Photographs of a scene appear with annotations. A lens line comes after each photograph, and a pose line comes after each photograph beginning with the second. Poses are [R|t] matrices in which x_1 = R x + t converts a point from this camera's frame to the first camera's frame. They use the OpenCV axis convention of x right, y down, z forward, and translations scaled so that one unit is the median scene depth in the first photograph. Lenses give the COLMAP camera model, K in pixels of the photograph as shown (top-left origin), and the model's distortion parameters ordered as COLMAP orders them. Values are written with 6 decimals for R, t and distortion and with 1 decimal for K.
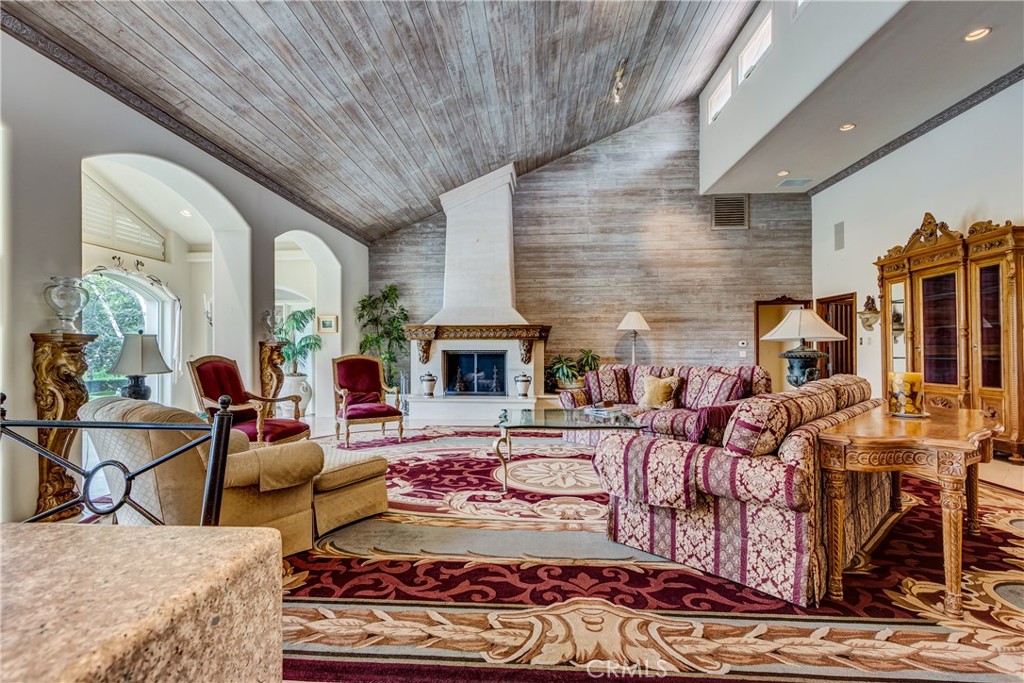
lens RADIAL K [[465.6, 0, 502.2], [0, 465.6, 345.6], [0, 0, 1]] dist [0.008239, -0.001968]
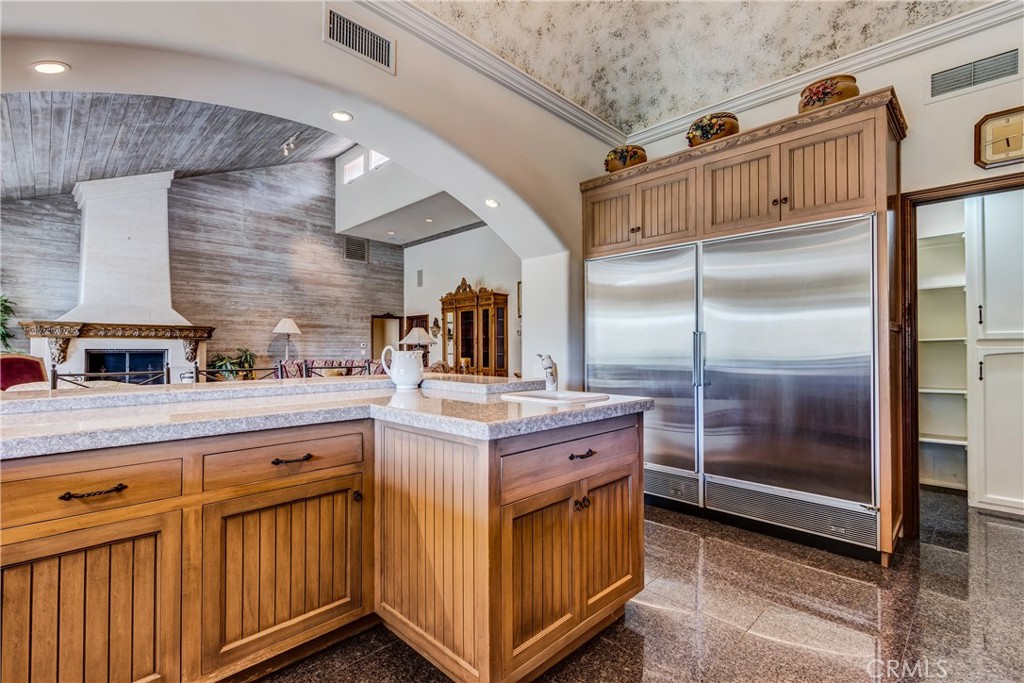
lens RADIAL K [[465.6, 0, 509.4], [0, 465.6, 344.1], [0, 0, 1]] dist [0.008239, -0.001968]
pose [[0.644926, 0.010770, 0.764169, -0.271267], [-0.008524, 0.999940, -0.006899, -0.000682], [-0.764198, -0.002065, 0.644979, -0.238989]]
